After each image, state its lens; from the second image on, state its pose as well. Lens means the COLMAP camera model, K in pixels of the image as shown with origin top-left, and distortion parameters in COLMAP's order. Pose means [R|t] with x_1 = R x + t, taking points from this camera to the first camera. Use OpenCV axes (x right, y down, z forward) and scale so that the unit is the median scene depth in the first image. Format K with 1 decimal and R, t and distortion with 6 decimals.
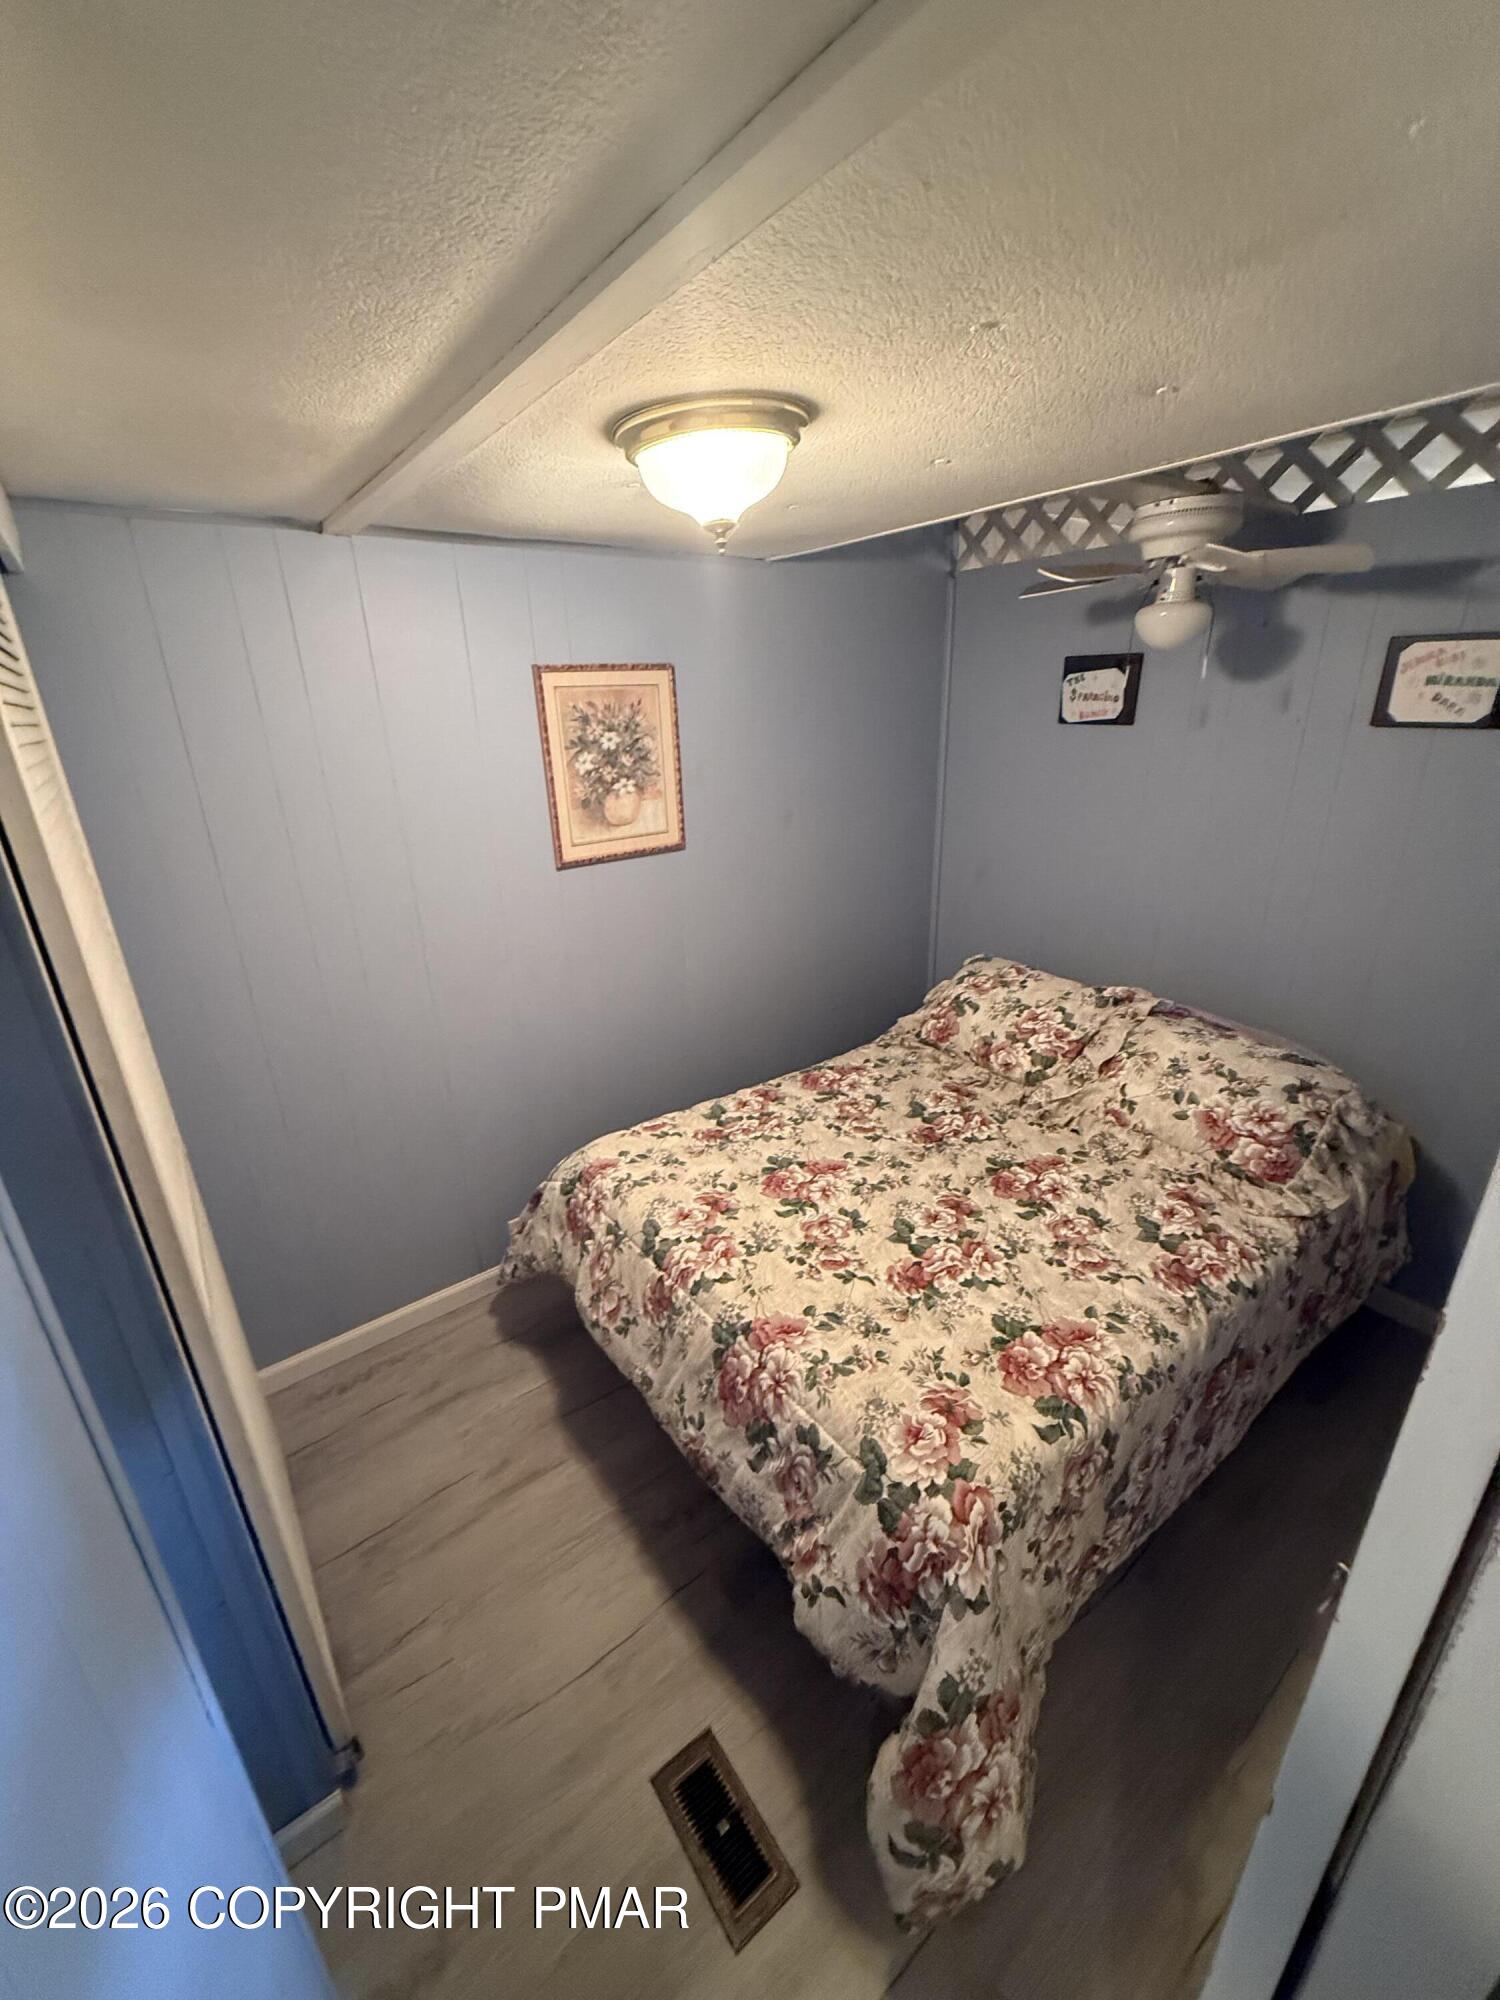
lens RADIAL K [[797.0, 0, 750.5], [0, 797.0, 993.3], [0, 0, 1]] dist [-0.001376, -0.000130]
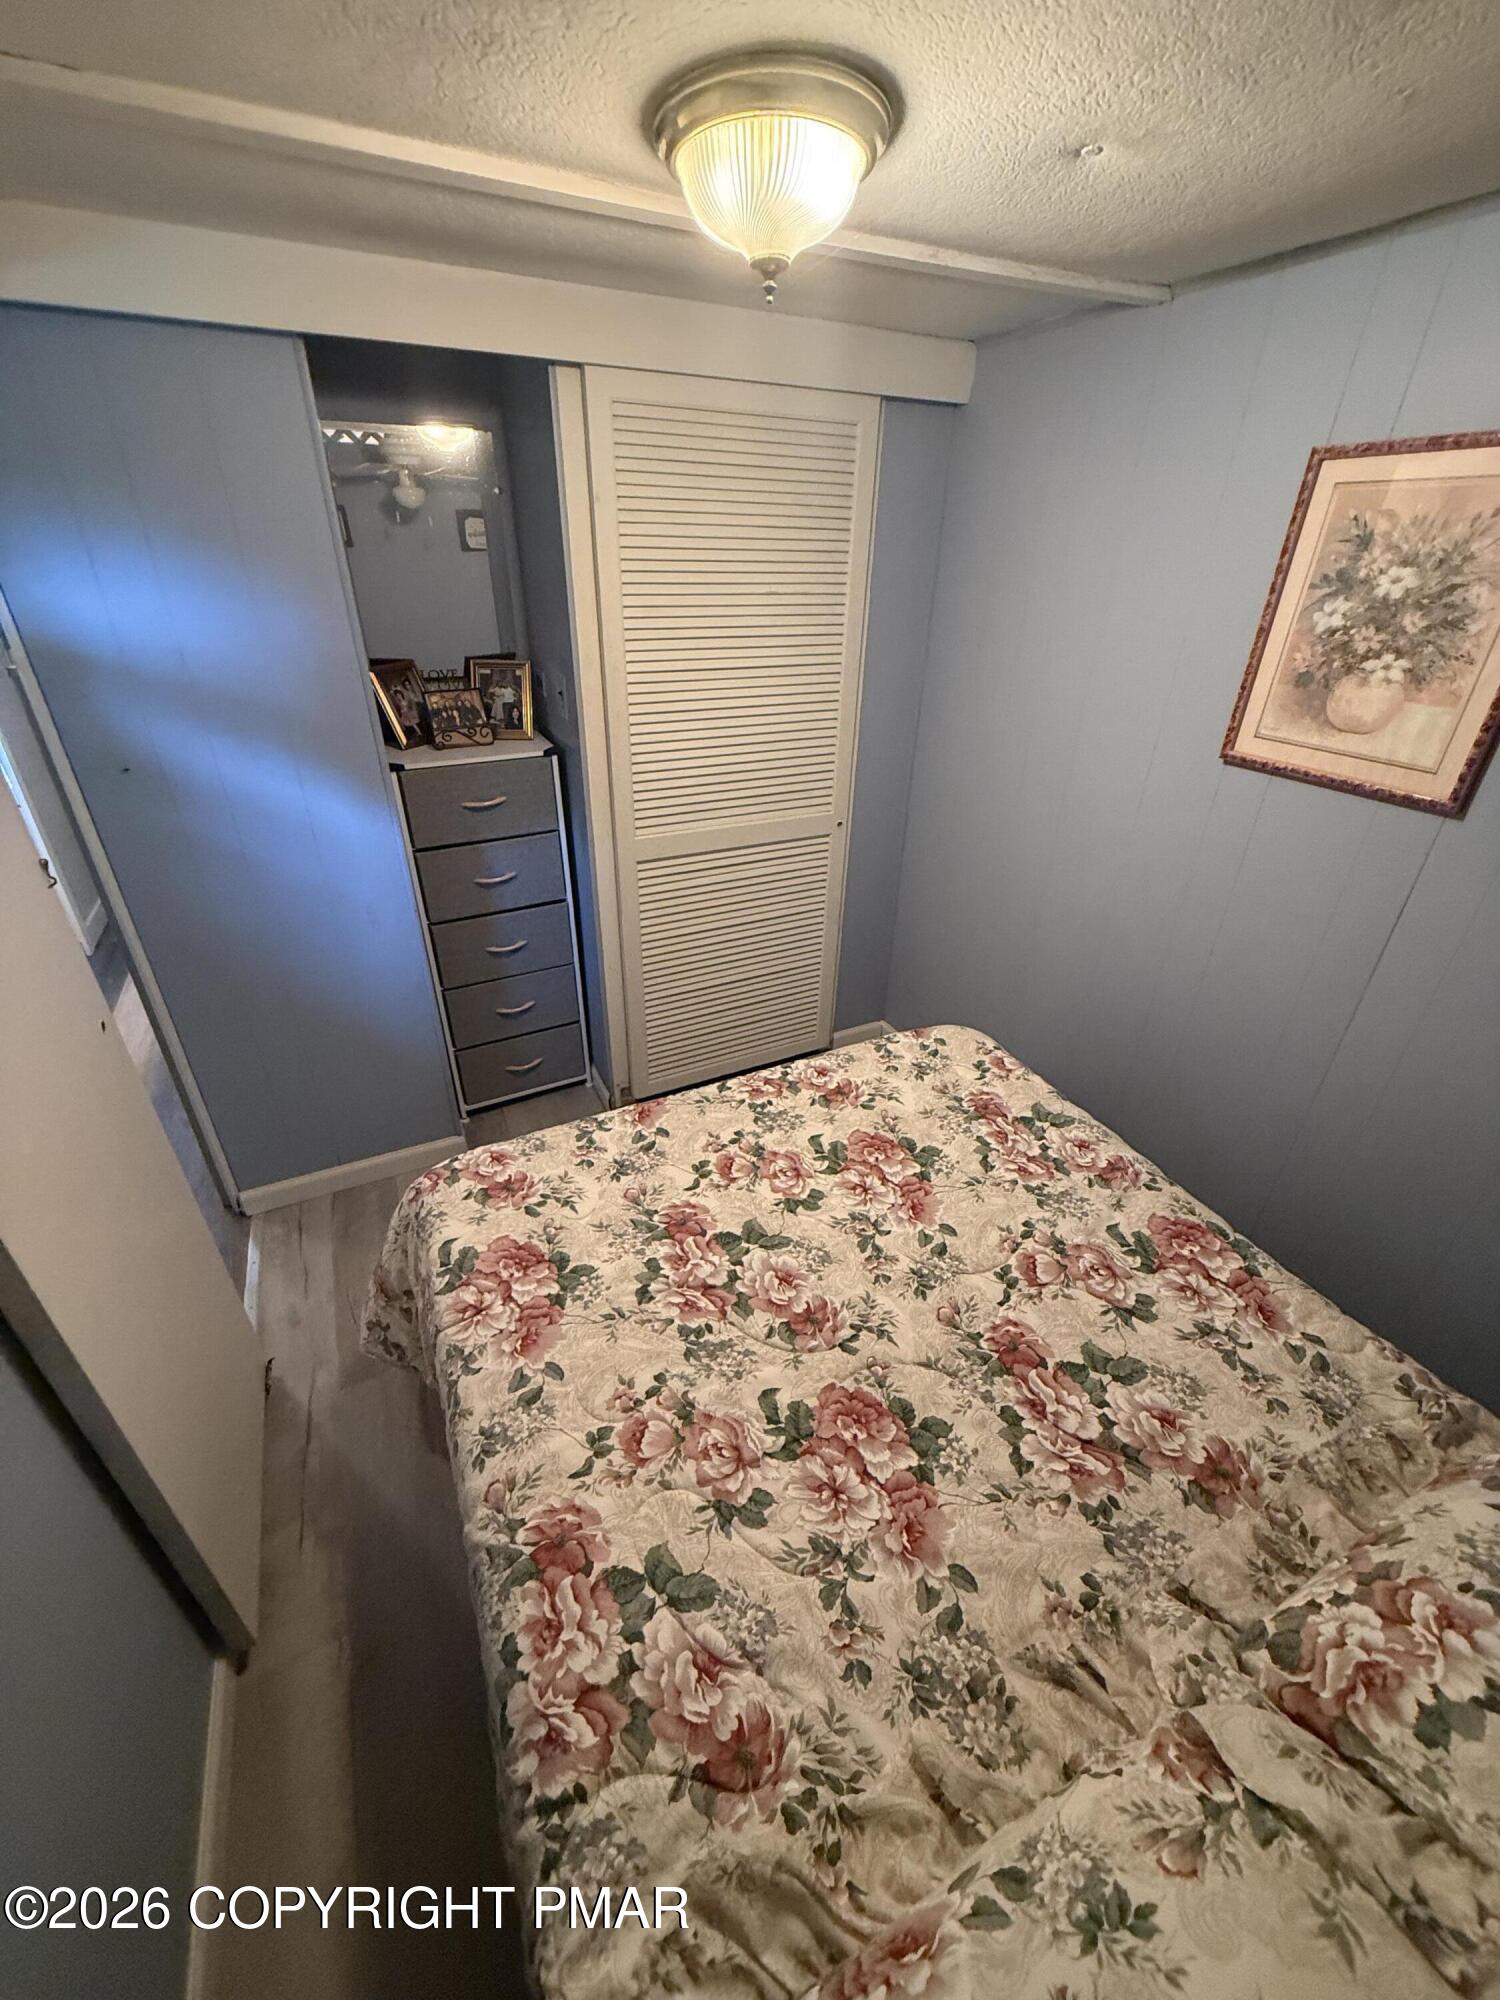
lens RADIAL K [[797.0, 0, 750.5], [0, 797.0, 993.3], [0, 0, 1]] dist [-0.001376, -0.000130]
pose [[-0.187578, 0.508293, -0.840507, 0.603313], [-0.353668, 0.763354, 0.540564, -0.251788], [0.916370, 0.398658, 0.036578, 0.711065]]
